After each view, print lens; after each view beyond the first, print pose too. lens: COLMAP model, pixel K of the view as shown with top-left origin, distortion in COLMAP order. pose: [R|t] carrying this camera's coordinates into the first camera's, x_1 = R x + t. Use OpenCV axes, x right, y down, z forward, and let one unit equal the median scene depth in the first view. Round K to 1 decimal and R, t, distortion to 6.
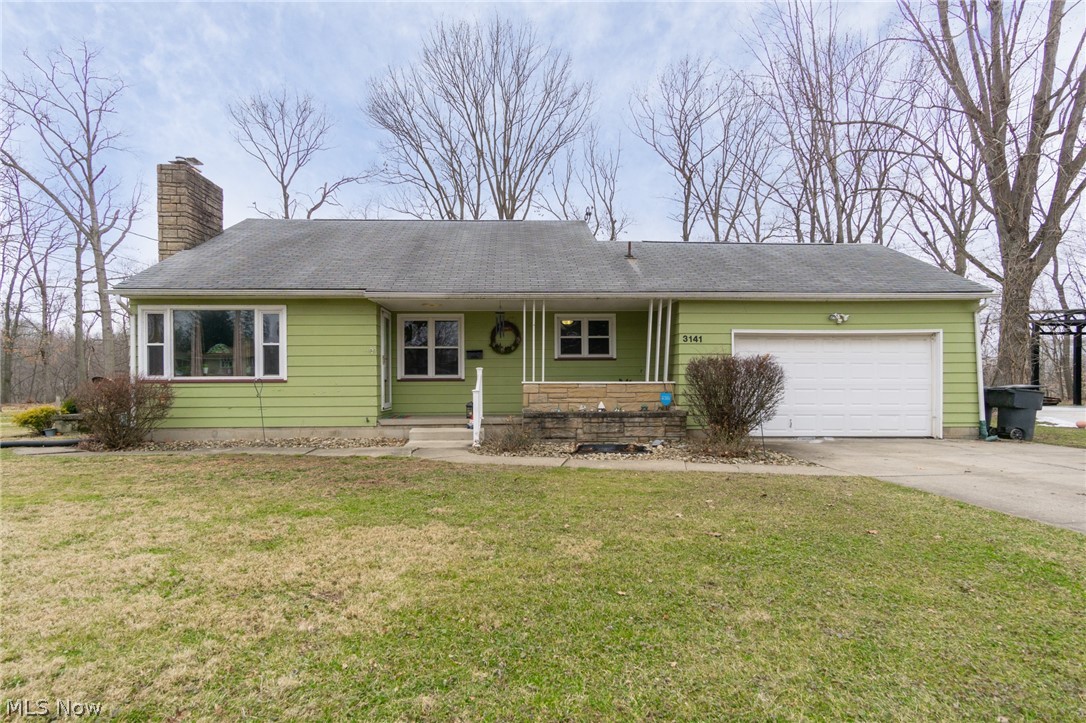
lens RADIAL K [[567.5, 0, 527.9], [0, 567.5, 349.1], [0, 0, 1]] dist [0.001877, 0.000946]
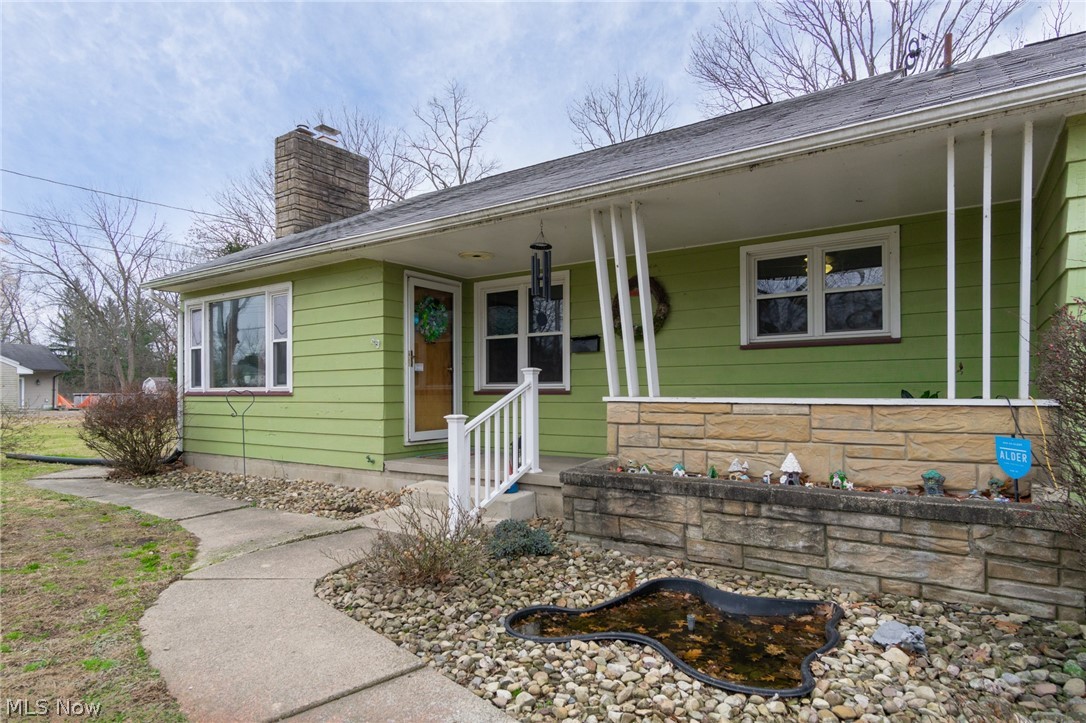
lens RADIAL K [[596.9, 0, 543.1], [0, 596.9, 374.2], [0, 0, 1]] dist [0.001729, 0.000028]
pose [[0.803384, -0.016164, -0.595242, 0.232484], [0.033144, 0.999296, 0.017598, 0.029649], [0.594538, -0.033866, 0.803354, 0.598566]]
